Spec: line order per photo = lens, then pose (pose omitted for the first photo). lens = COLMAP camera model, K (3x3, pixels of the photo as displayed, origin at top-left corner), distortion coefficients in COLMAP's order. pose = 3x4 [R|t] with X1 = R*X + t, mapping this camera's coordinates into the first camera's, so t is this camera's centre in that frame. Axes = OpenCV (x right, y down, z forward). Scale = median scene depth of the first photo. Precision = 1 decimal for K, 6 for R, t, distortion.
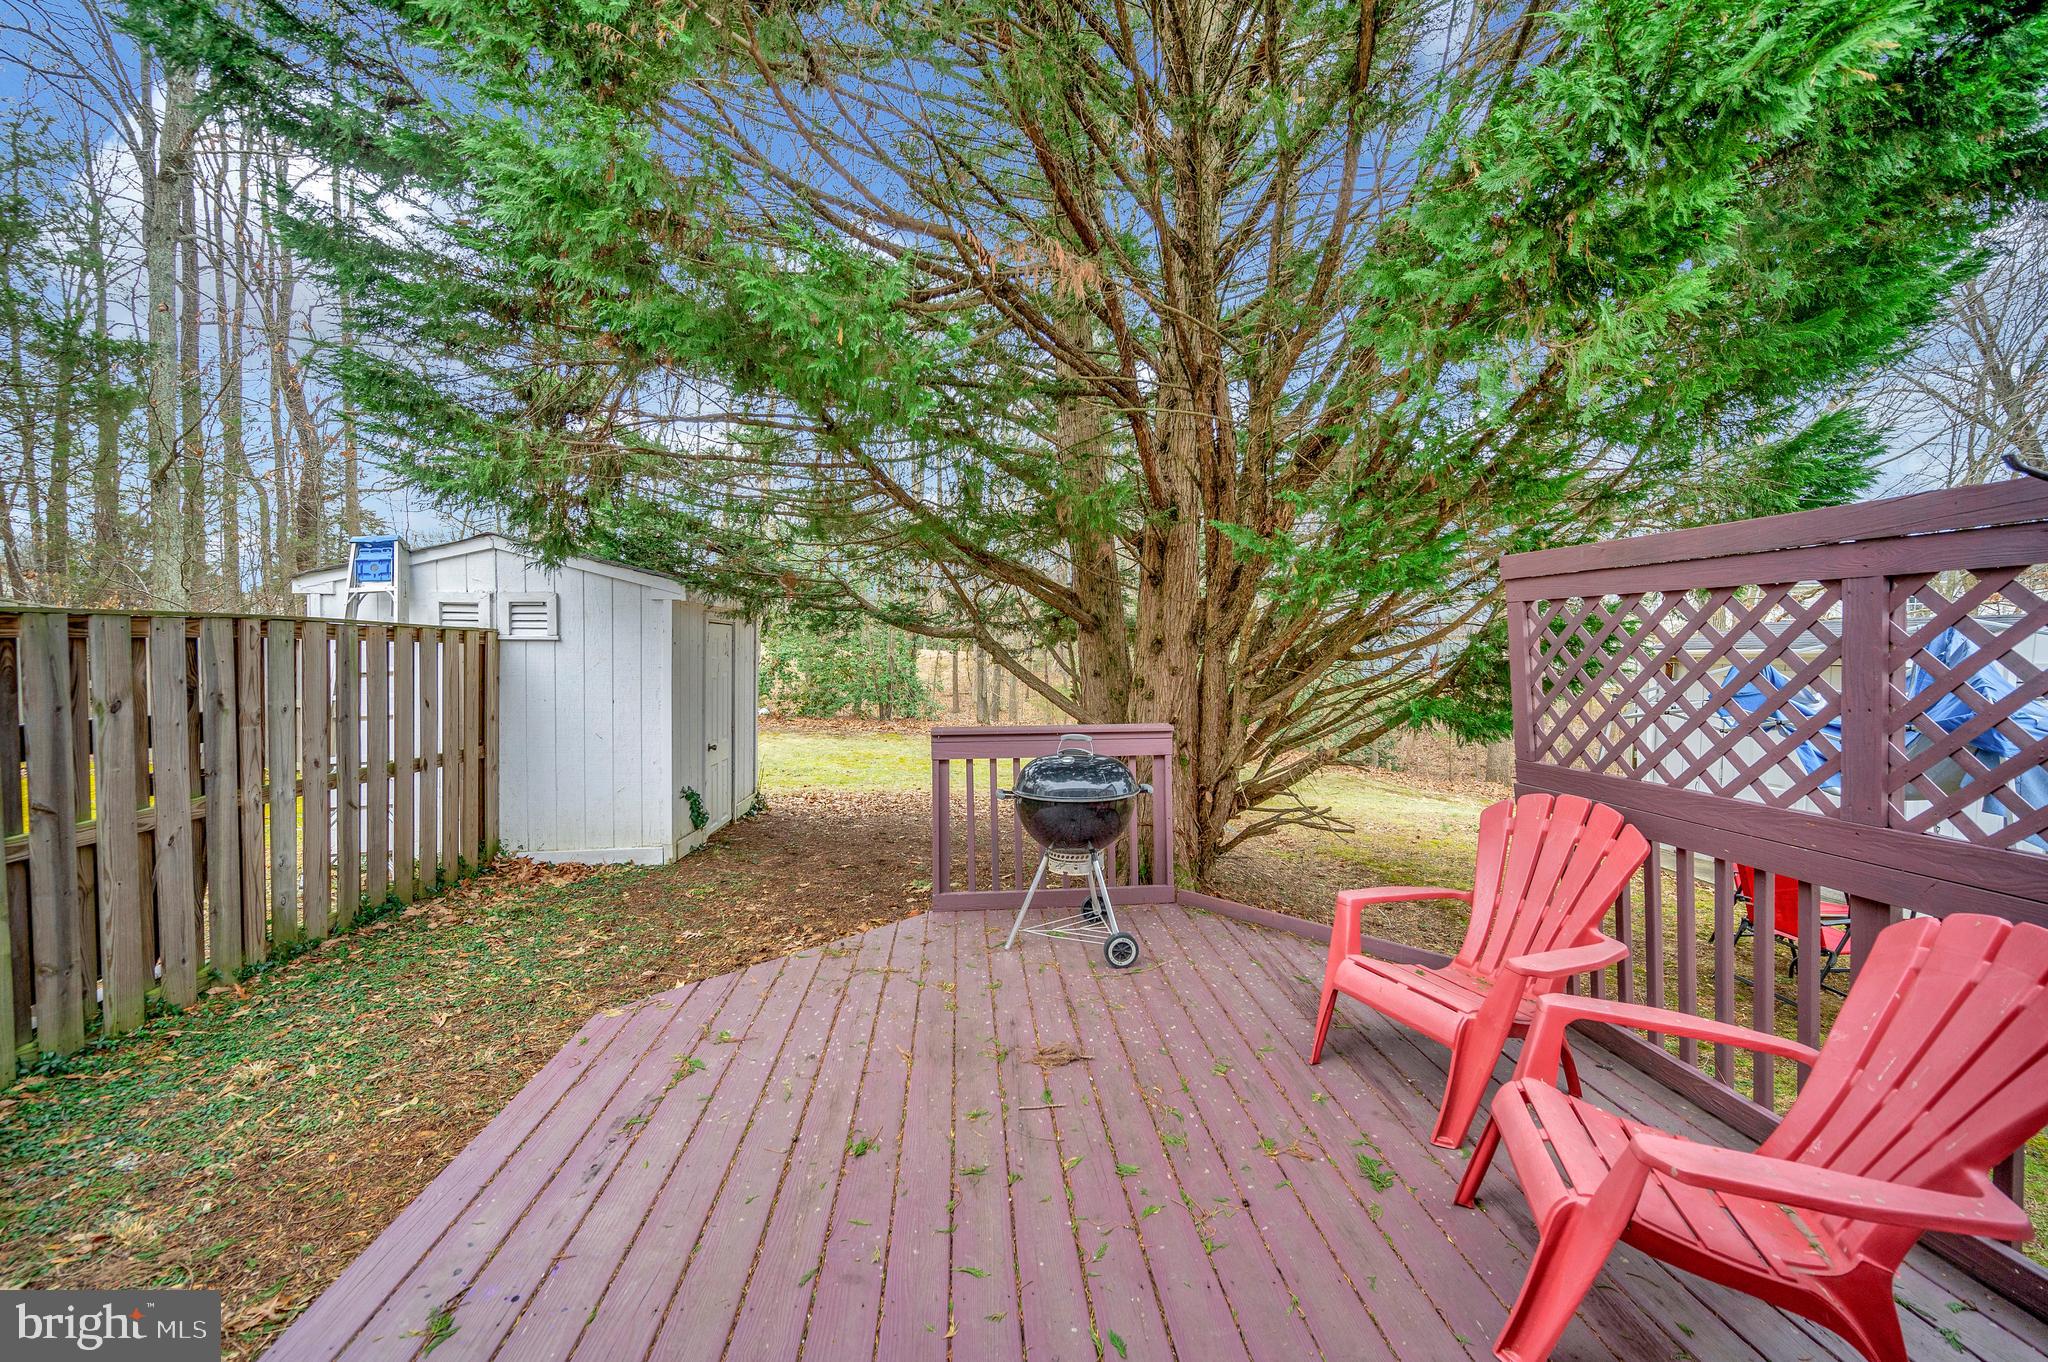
lens RADIAL K [[836.7, 0, 1023.9], [0, 836.7, 679.5], [0, 0, 1]] dist [-0.005455, 0.001864]
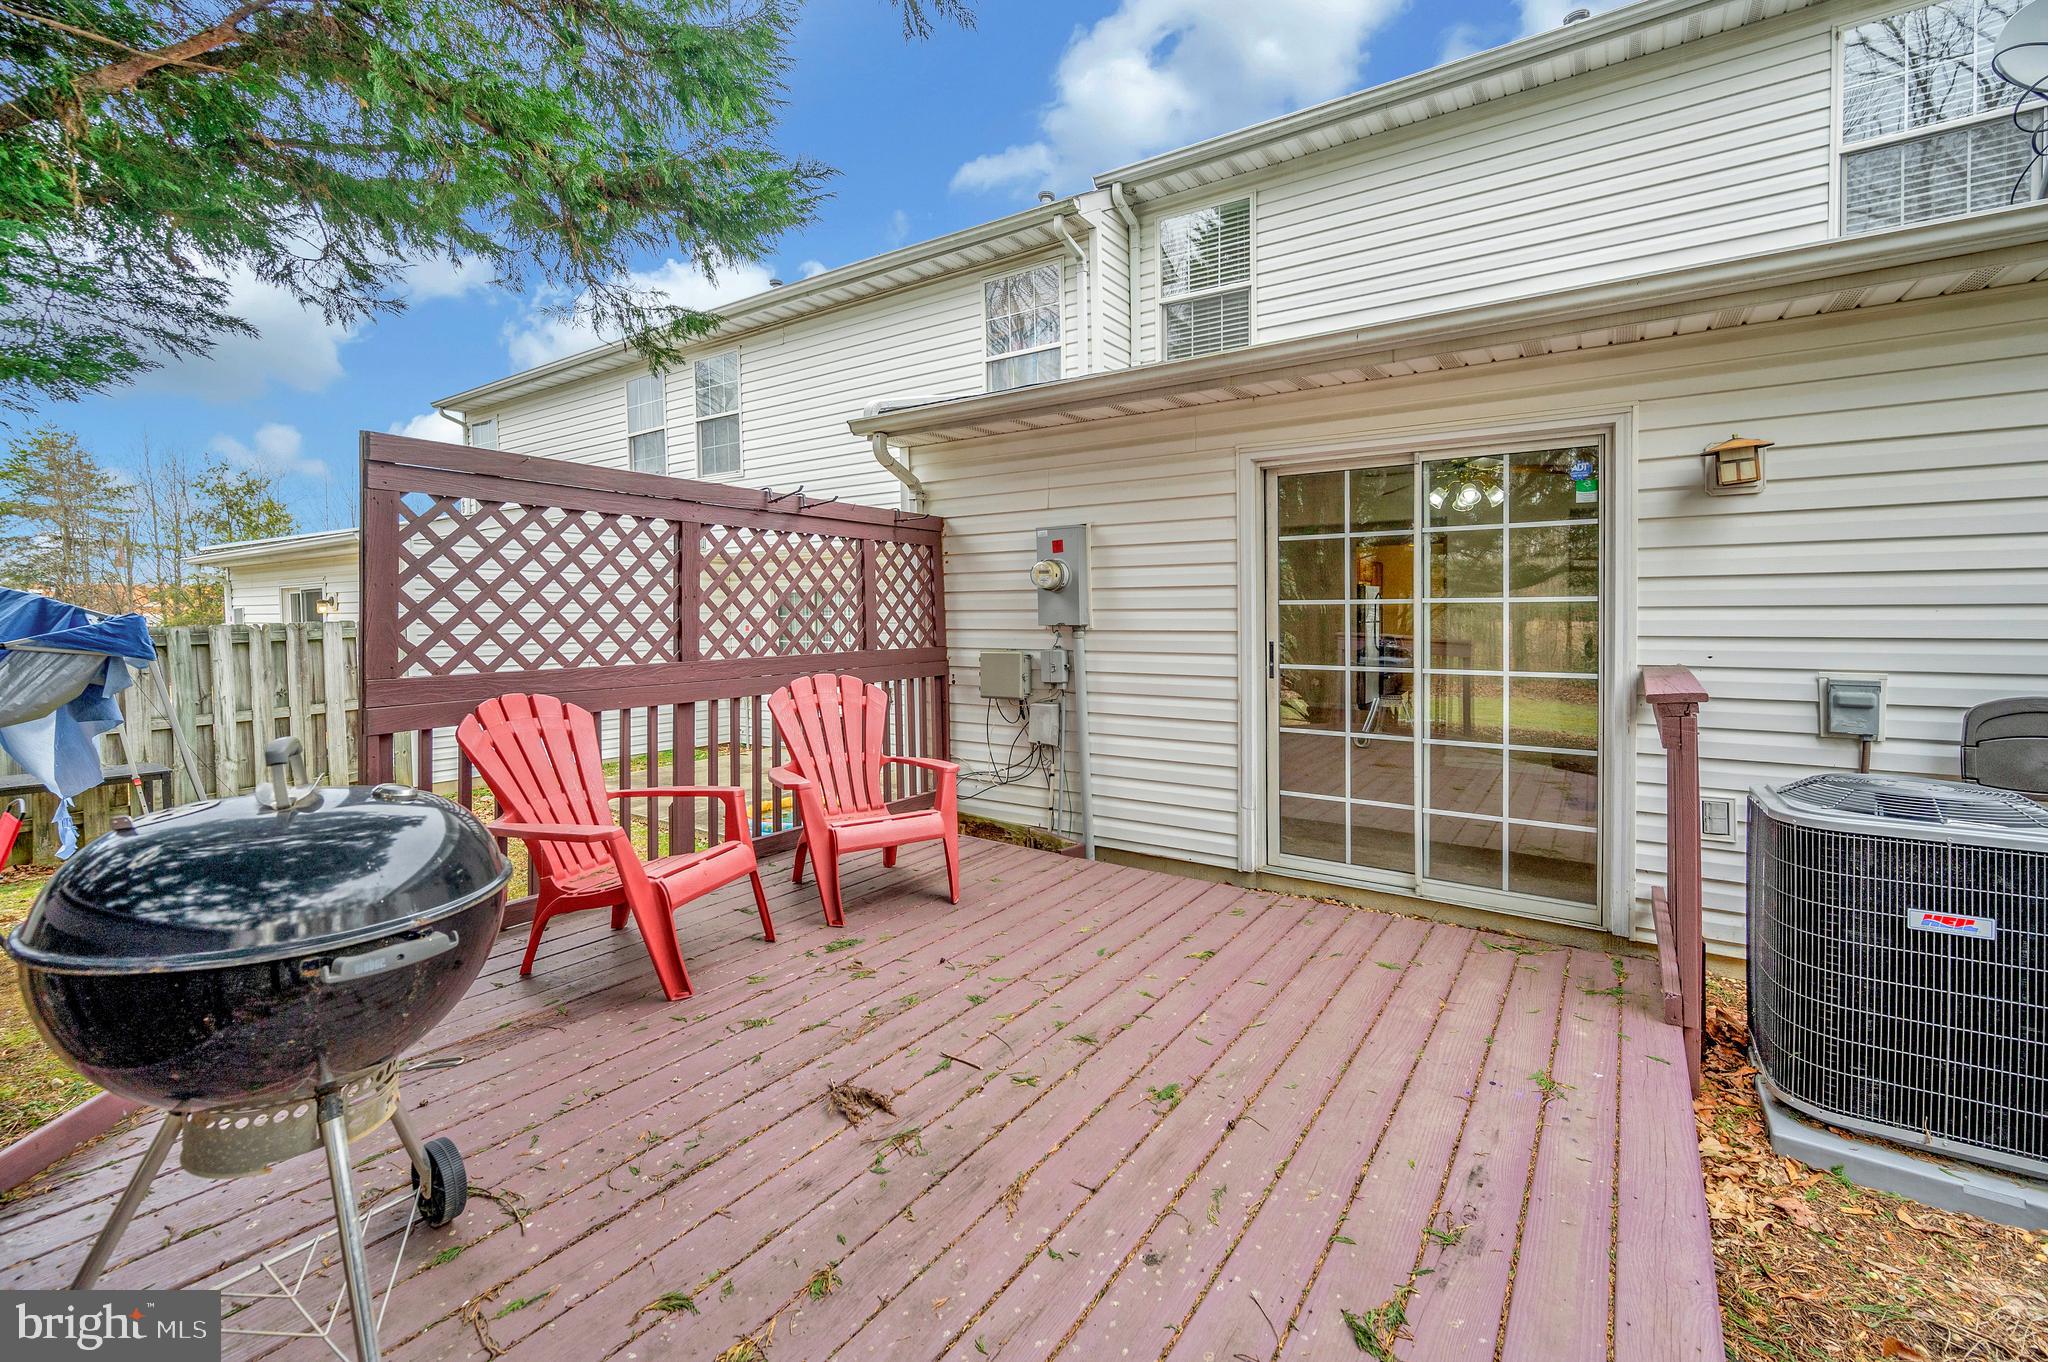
lens RADIAL K [[863.4, 0, 1050.9], [0, 863.4, 628.1], [0, 0, 1]] dist [0.001728, 0.000630]
pose [[-0.787187, -0.024774, 0.616217, -0.604233], [0.010807, 0.998485, 0.053948, 0.011222], [-0.616620, 0.049127, -0.785727, 1.640638]]
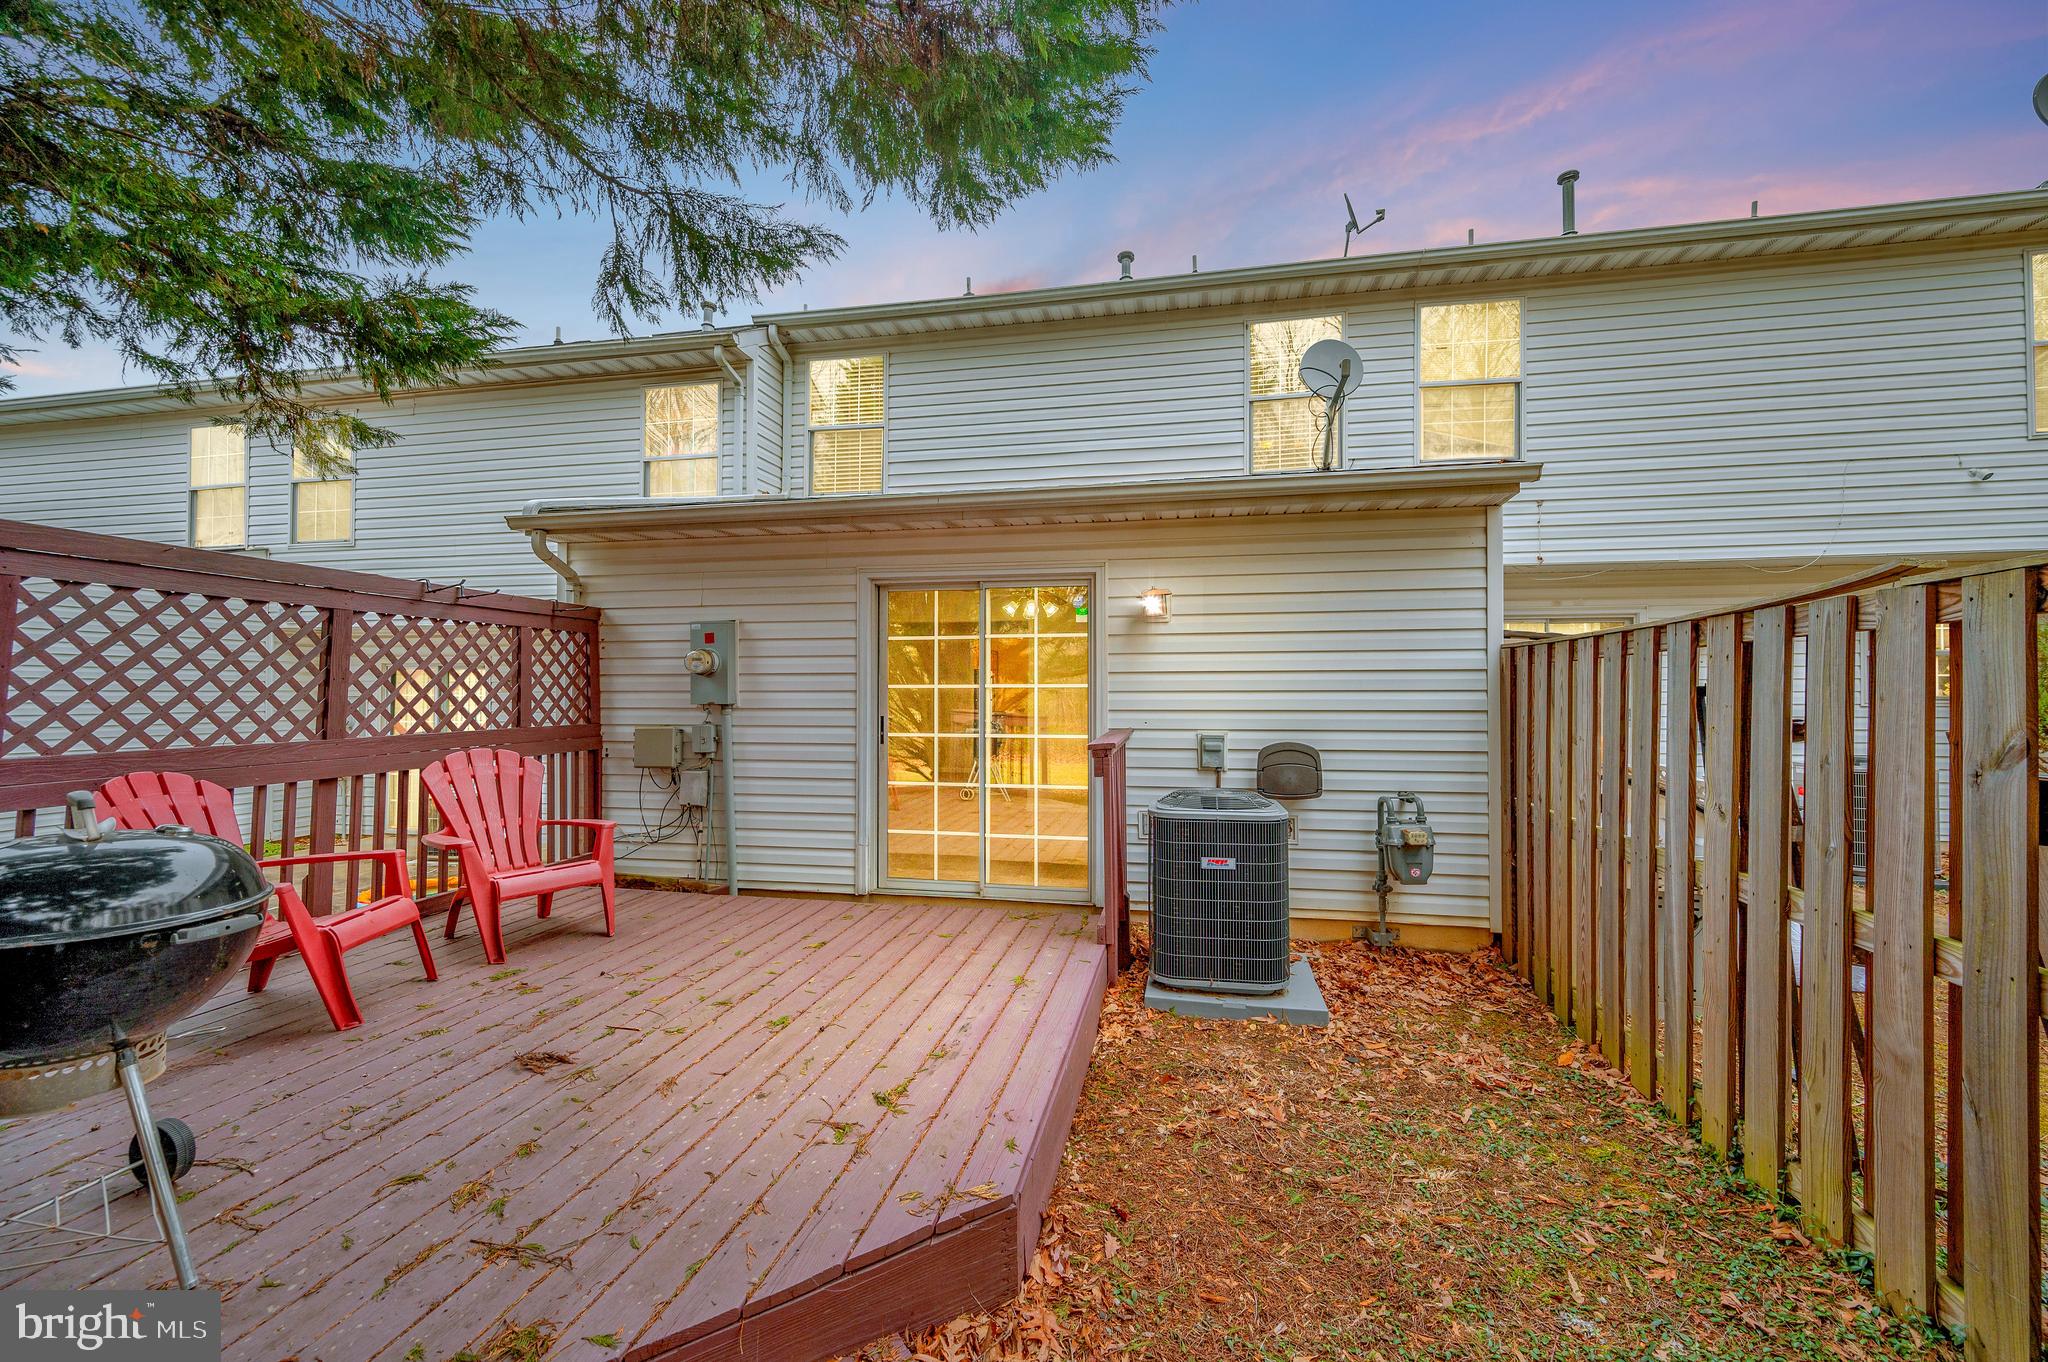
lens RADIAL K [[836.7, 0, 1046.2], [0, 836.7, 651.2], [0, 0, 1]] dist [-0.005455, 0.001864]
pose [[-0.962316, -0.003210, 0.271915, -0.893378], [-0.006367, 0.999922, -0.010730, -0.013346], [-0.271860, -0.012057, -0.962261, 2.008597]]
